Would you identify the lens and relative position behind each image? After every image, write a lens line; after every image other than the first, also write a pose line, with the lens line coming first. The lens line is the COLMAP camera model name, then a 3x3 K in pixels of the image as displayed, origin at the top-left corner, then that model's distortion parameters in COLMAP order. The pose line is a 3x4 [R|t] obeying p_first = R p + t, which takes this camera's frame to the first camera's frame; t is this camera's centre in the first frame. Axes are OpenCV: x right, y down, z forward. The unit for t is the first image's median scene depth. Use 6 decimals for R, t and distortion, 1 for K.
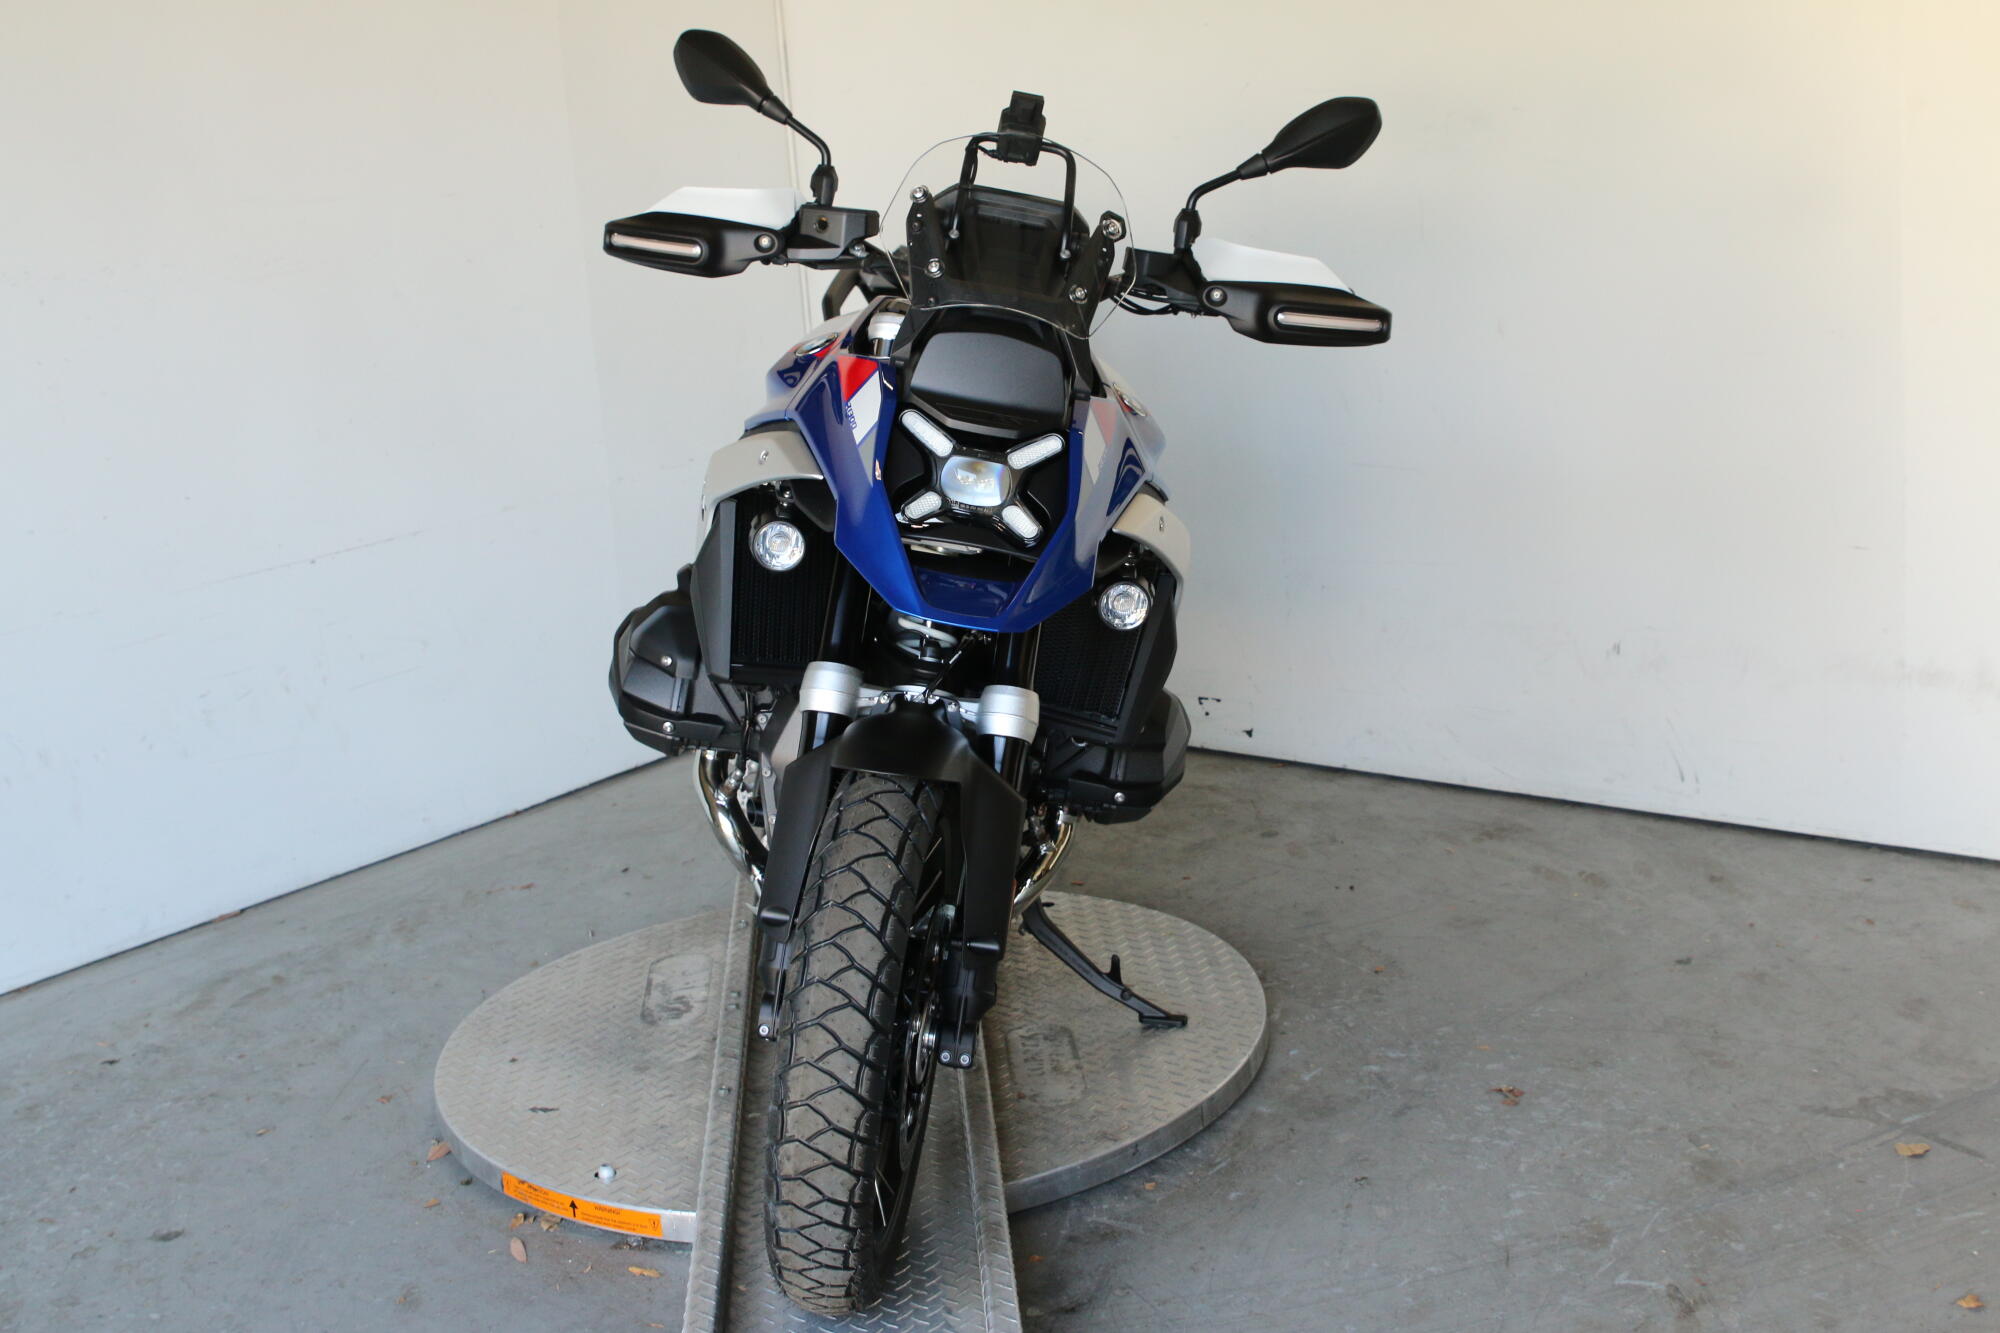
lens RADIAL K [[2493.9, 0, 982.6], [0, 2493.9, 633.6], [0, 0, 1]] dist [-0.076583, 0.000000]
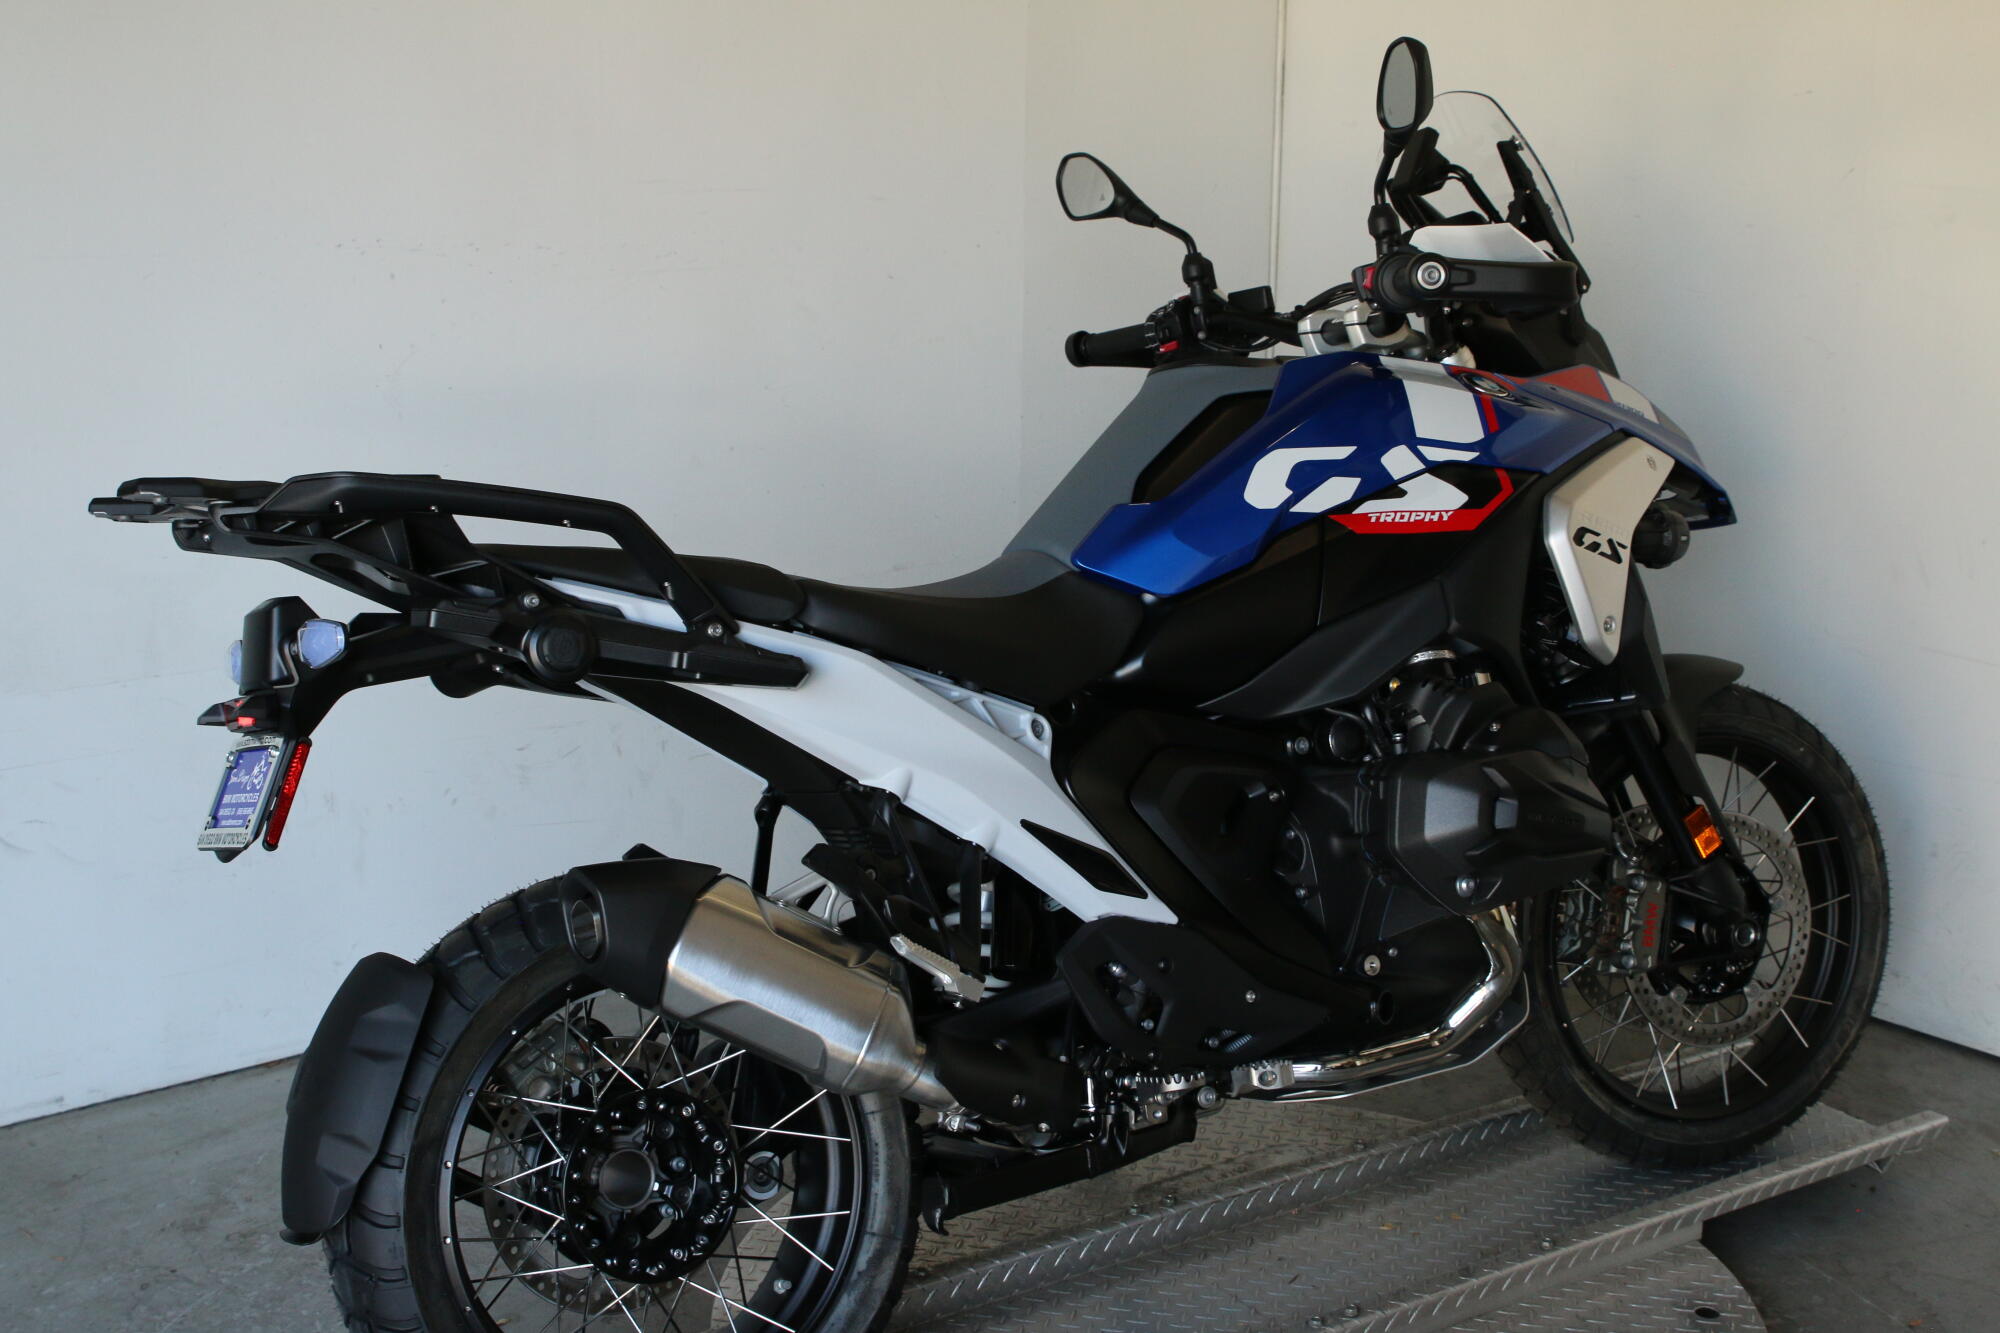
lens RADIAL K [[2493.9, 0, 989.7], [0, 2493.9, 672.5], [0, 0, 1]] dist [-0.074448, 0.000000]
pose [[0.981252, 0.128693, -0.143469, -0.042397], [-0.127616, 0.991683, 0.016720, -0.044641], [0.144428, 0.001903, 0.989514, 0.205543]]
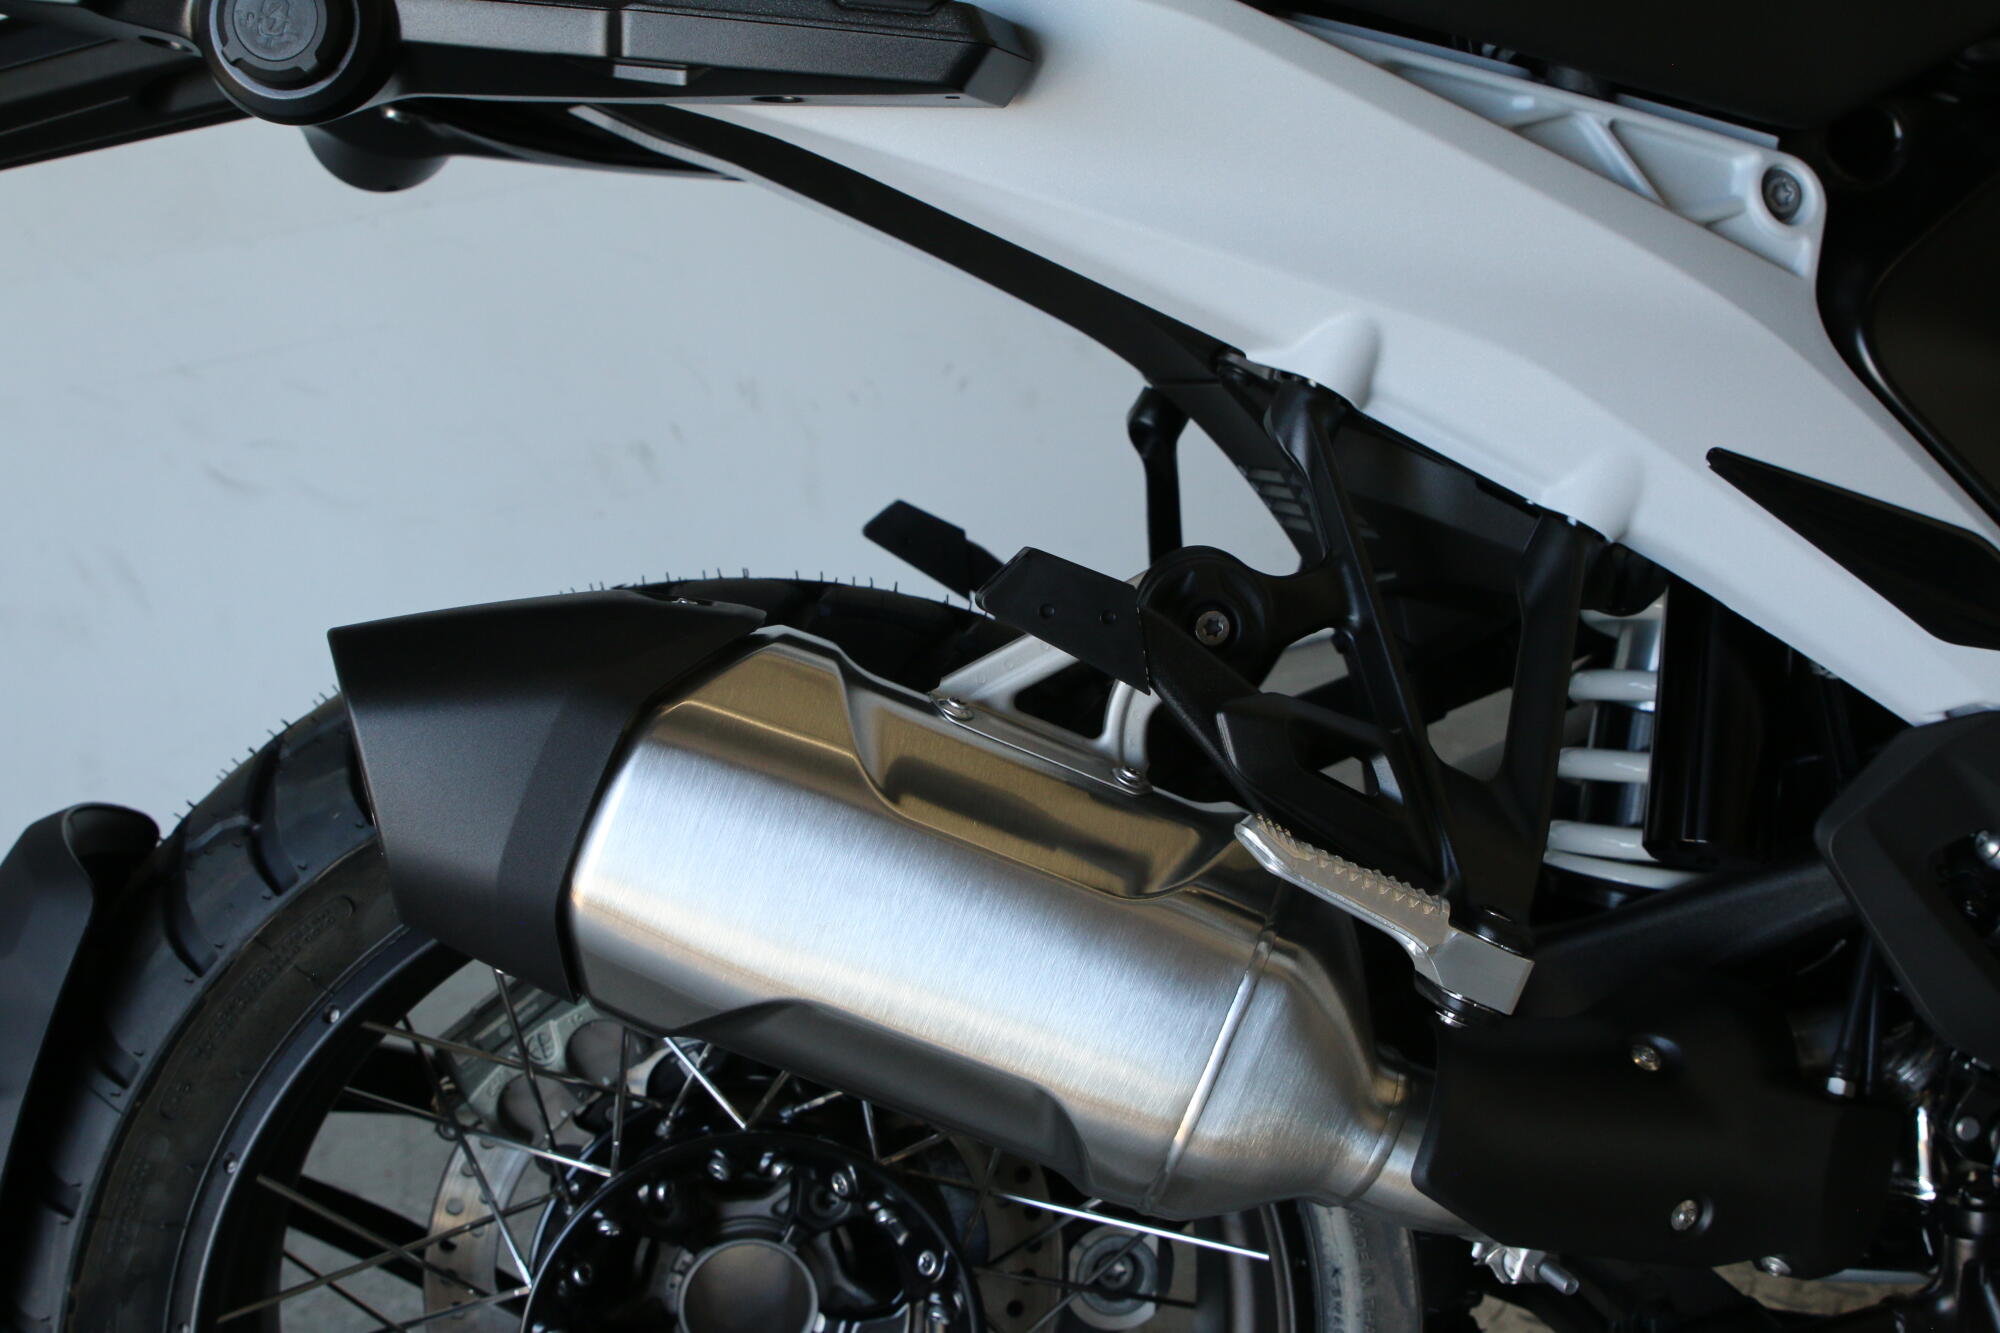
lens RADIAL K [[2493.9, 0, 999.8], [0, 2493.9, 661.8], [0, 0, 1]] dist [-0.076583, 0.000000]
pose [[0.854091, 0.170938, -0.491232, -0.064104], [-0.061637, 0.971061, 0.230742, -0.025449], [0.516459, -0.166796, 0.839910, 0.648747]]
